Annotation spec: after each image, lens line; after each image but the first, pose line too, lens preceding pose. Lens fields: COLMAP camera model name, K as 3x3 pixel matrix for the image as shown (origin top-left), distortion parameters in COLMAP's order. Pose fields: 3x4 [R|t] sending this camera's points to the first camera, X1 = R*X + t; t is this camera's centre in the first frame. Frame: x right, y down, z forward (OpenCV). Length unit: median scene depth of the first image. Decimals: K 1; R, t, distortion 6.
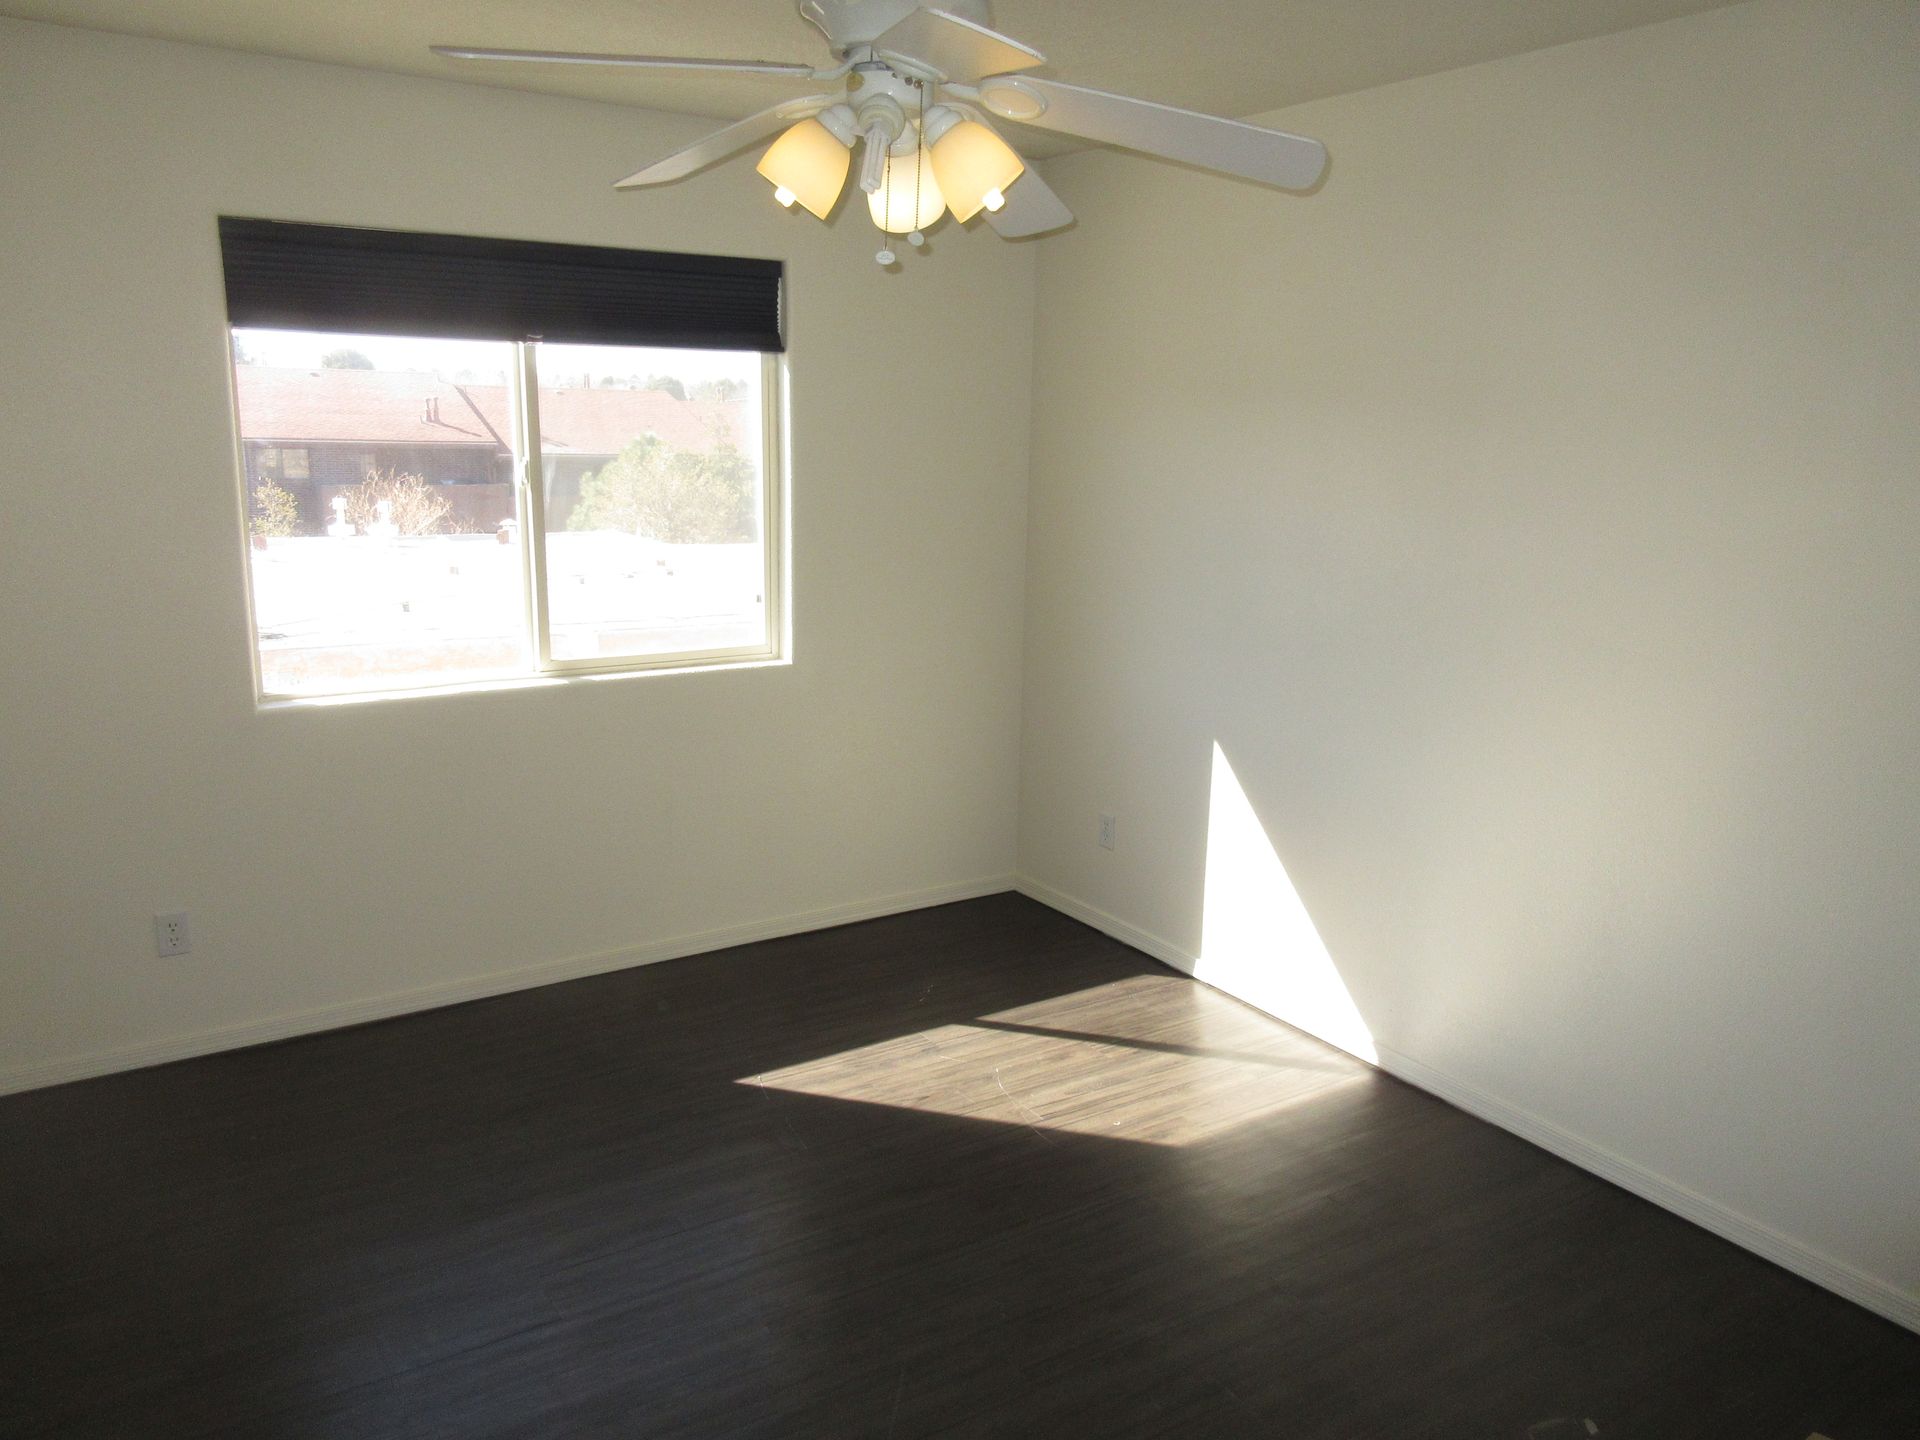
lens RADIAL K [[1453.0, 0, 960.0], [0, 1453.0, 720.0], [0, 0, 1]] dist [0.011194, 0.006852]
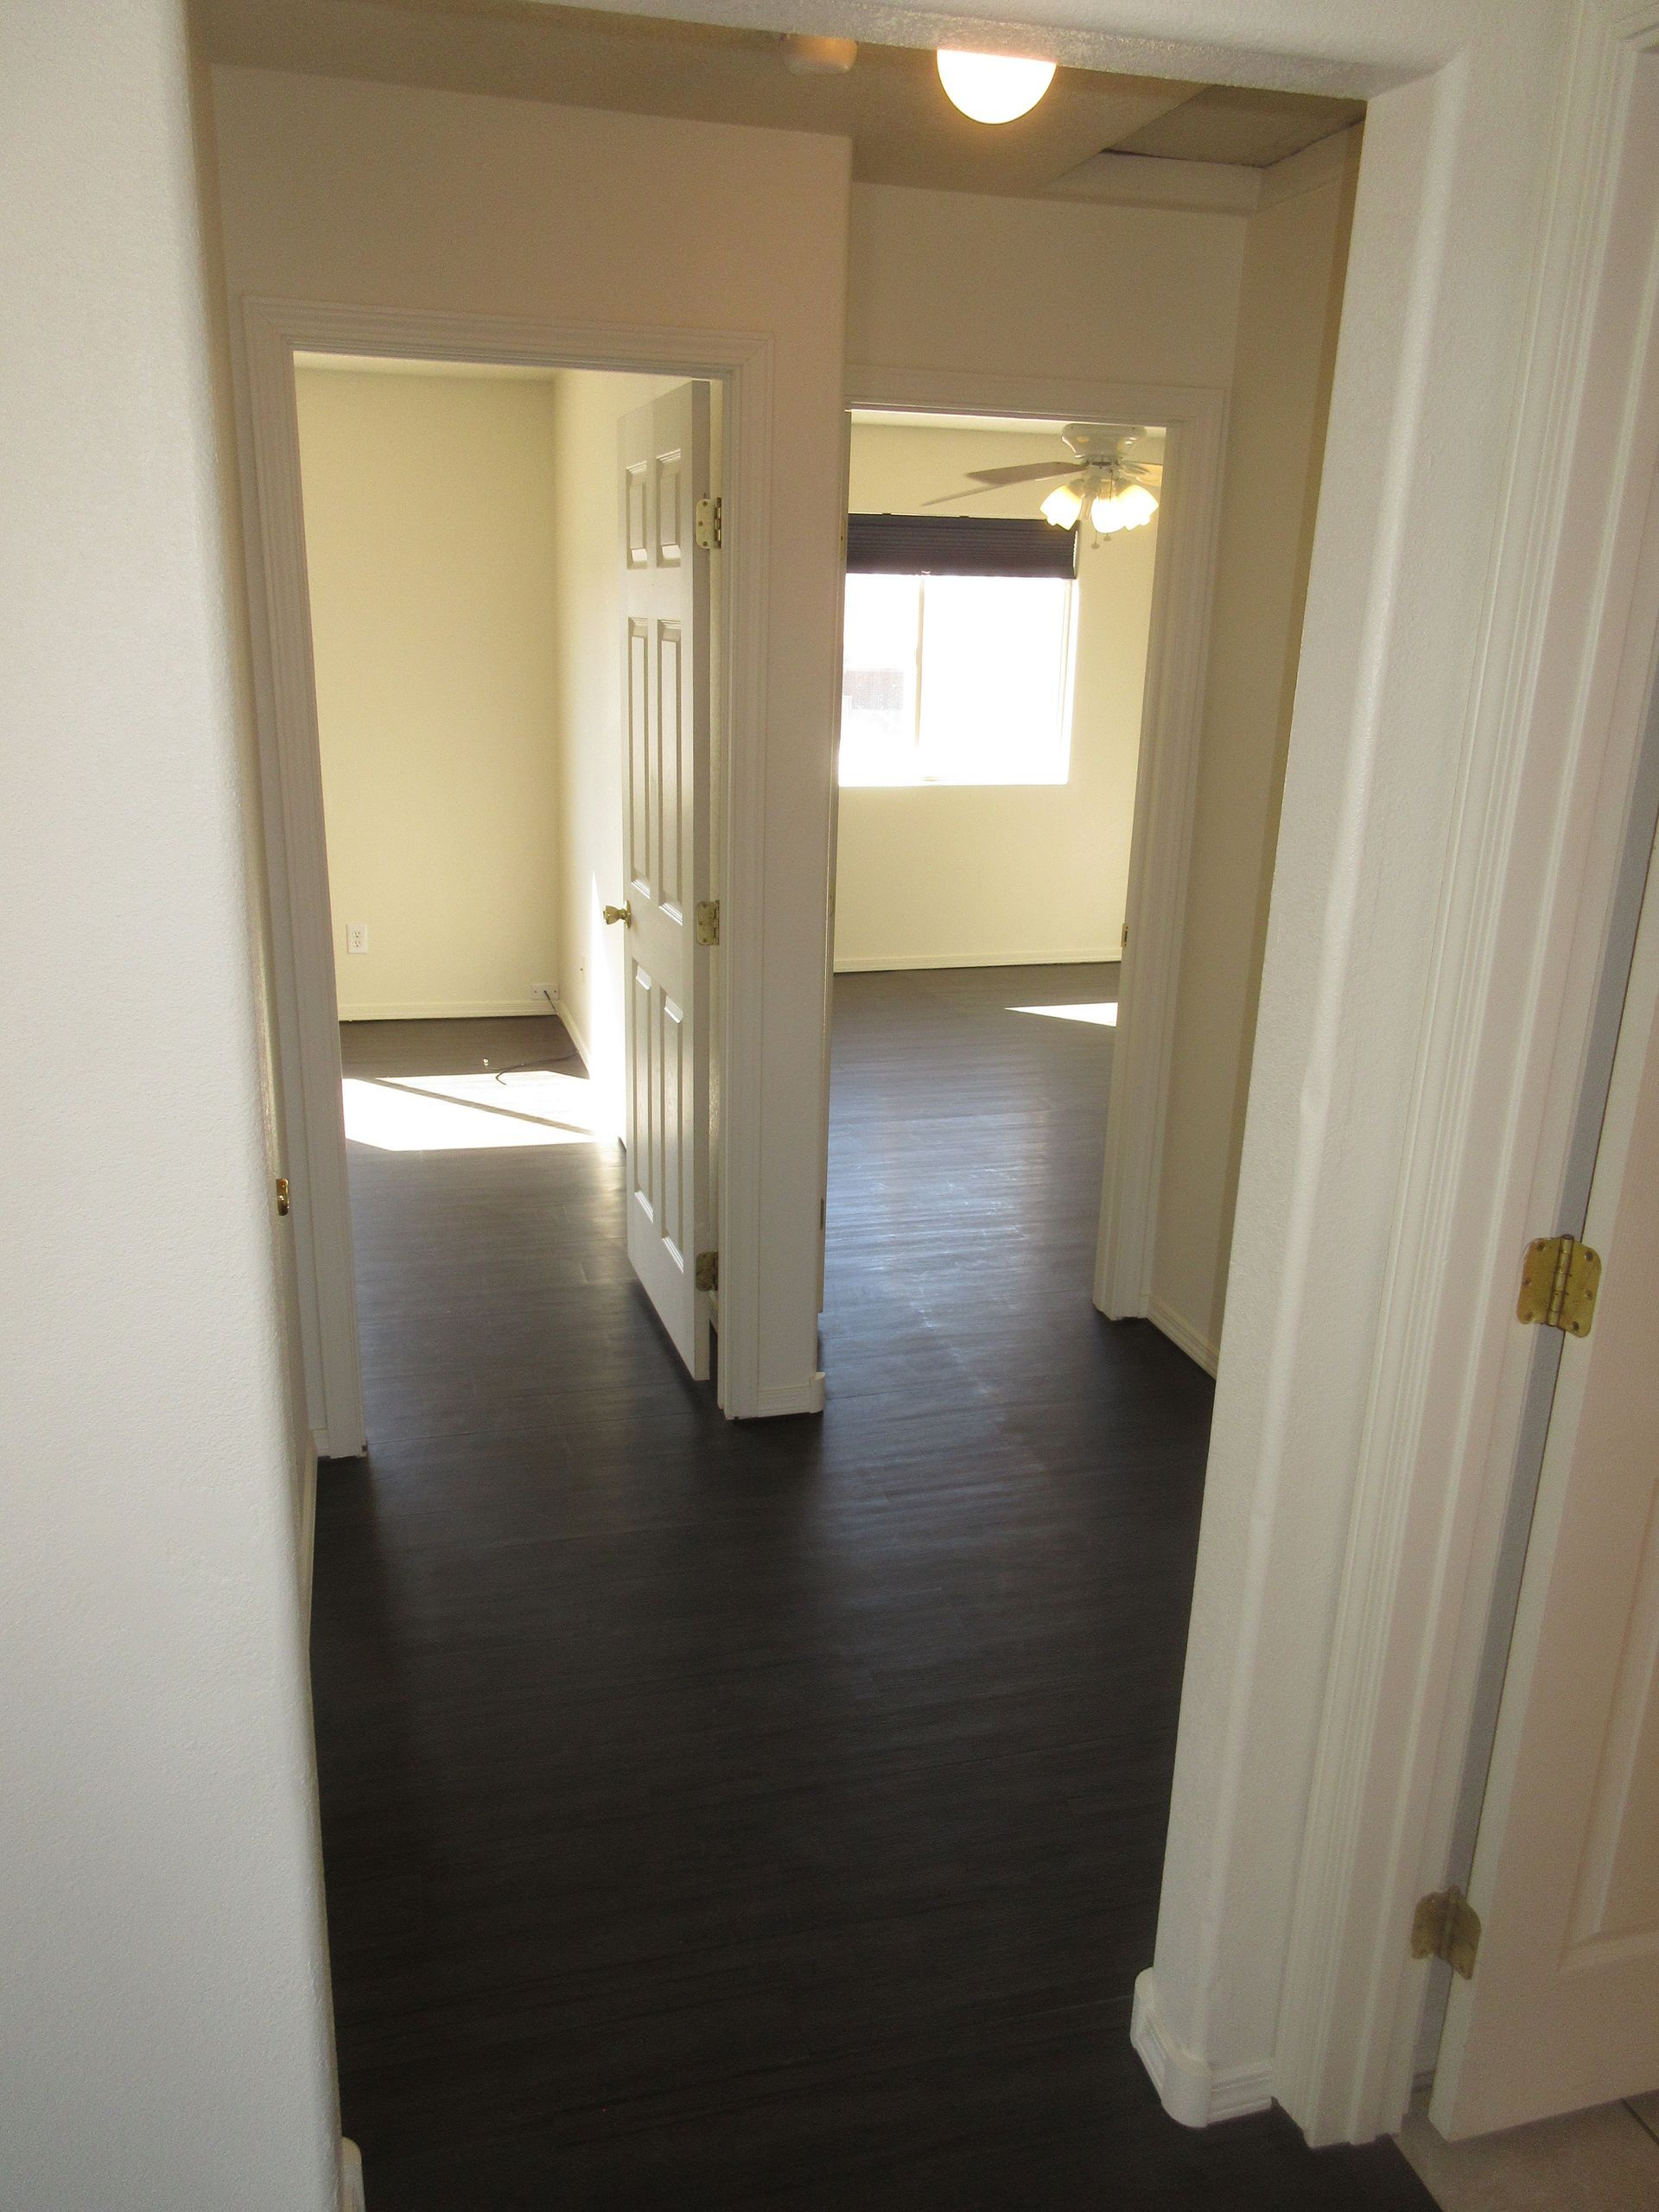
lens RADIAL K [[1674.0, 0, 829.5], [0, 1674.0, 1106.0], [0, 0, 1]] dist [0.011194, 0.006852]
pose [[0.953160, 0.099349, -0.285687, 0.231270], [-0.076434, 0.992977, 0.090299, 0.206755], [0.292651, -0.064234, 0.954059, -1.000791]]
